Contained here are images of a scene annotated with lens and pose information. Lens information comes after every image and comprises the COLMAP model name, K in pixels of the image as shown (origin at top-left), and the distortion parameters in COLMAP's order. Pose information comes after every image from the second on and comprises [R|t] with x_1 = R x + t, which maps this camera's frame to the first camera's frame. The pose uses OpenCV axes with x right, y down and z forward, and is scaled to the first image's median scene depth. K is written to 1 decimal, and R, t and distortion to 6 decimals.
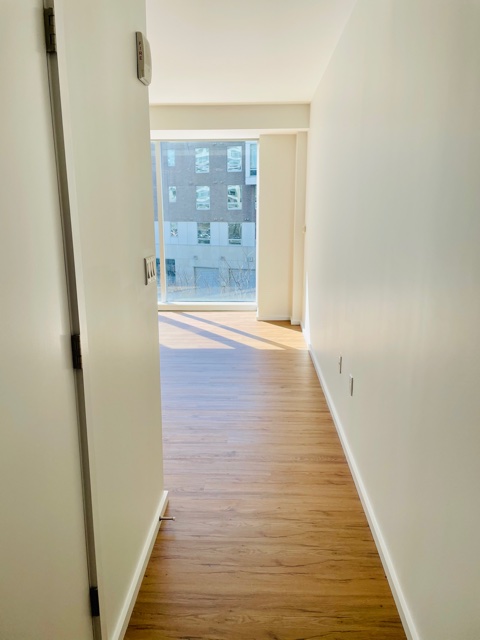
lens RADIAL K [[484.9, 0, 243.4], [0, 484.9, 320.9], [0, 0, 1]] dist [0.051355, -0.056791]
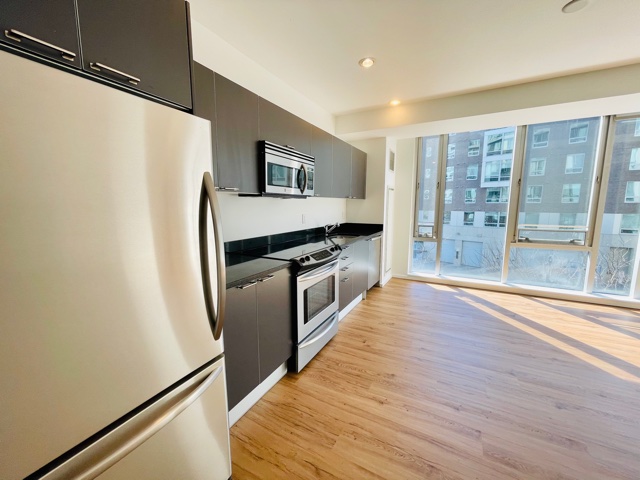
lens RADIAL K [[258.5, 0, 318.7], [0, 258.5, 239.2], [0, 0, 1]] dist [-0.003427, 0.000853]
pose [[0.894019, 0.054649, -0.444683, -0.078014], [-0.095365, 0.993000, -0.069694, -0.009512], [0.437761, 0.104715, 0.892973, 0.051984]]
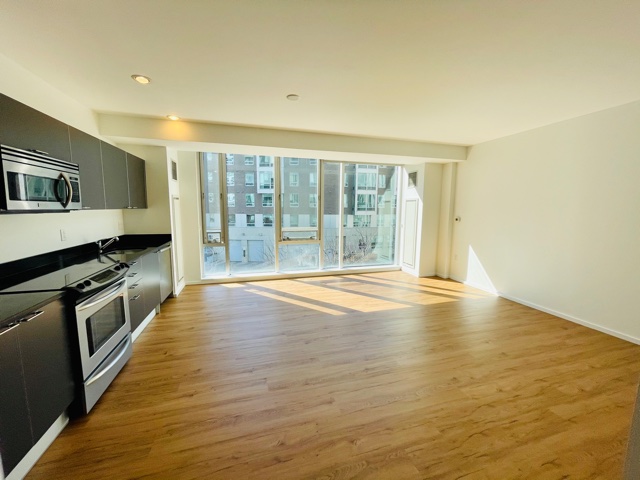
lens RADIAL K [[258.5, 0, 317.4], [0, 258.5, 240.3], [0, 0, 1]] dist [-0.003427, 0.000853]
pose [[0.951763, -0.036429, 0.304663, -0.077426], [0.065611, 0.994124, -0.086099, -0.009929], [-0.299736, 0.101936, 0.948561, 0.041991]]
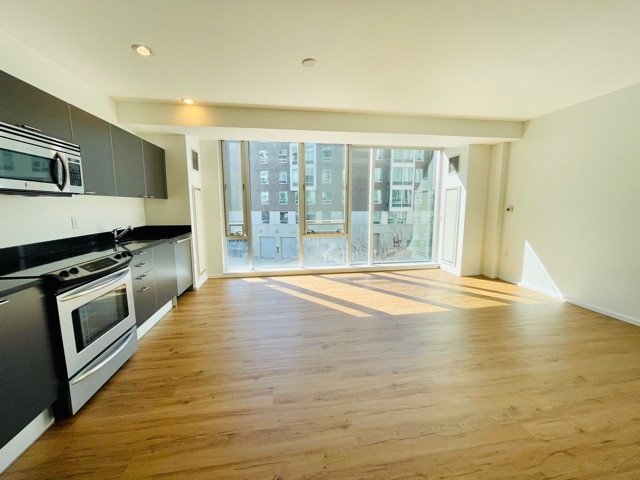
lens RADIAL K [[258.5, 0, 317.7], [0, 258.5, 239.9], [0, 0, 1]] dist [-0.003427, 0.000853]
pose [[0.982942, -0.032223, 0.181069, -0.072234], [0.048596, 0.995046, -0.086726, -0.008628], [-0.177377, 0.094046, 0.979639, 0.049611]]
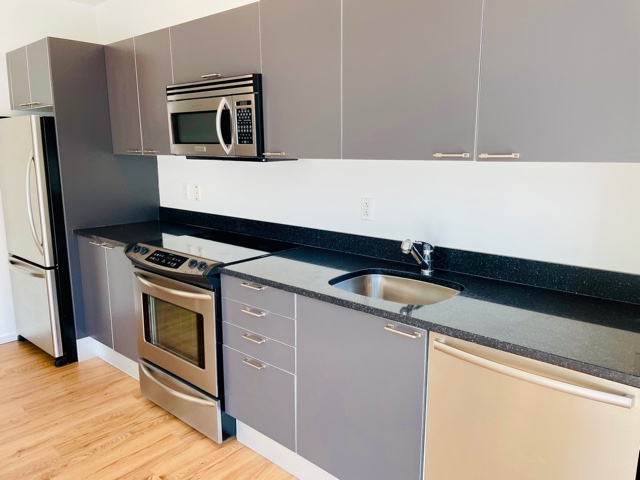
lens RADIAL K [[484.9, 0, 325.9], [0, 484.9, 235.8], [0, 0, 1]] dist [0.051355, -0.056791]
pose [[-0.634588, 0.129599, -0.761907, -0.068910], [-0.177283, 0.935142, 0.306724, -0.033045], [0.752242, 0.329716, -0.570455, 0.142805]]
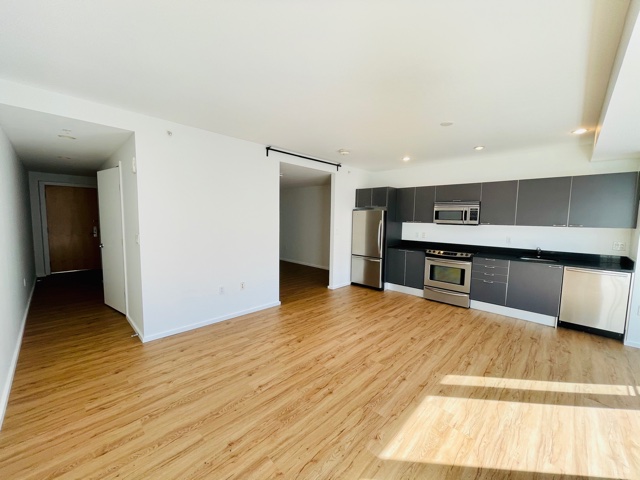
lens RADIAL K [[258.5, 0, 320.3], [0, 258.5, 238.6], [0, 0, 1]] dist [-0.003427, 0.000853]
pose [[-0.670042, 0.046881, -0.740841, 0.008997], [-0.184701, 0.956089, 0.227552, -0.029549], [0.718978, 0.289303, -0.631961, 0.124397]]
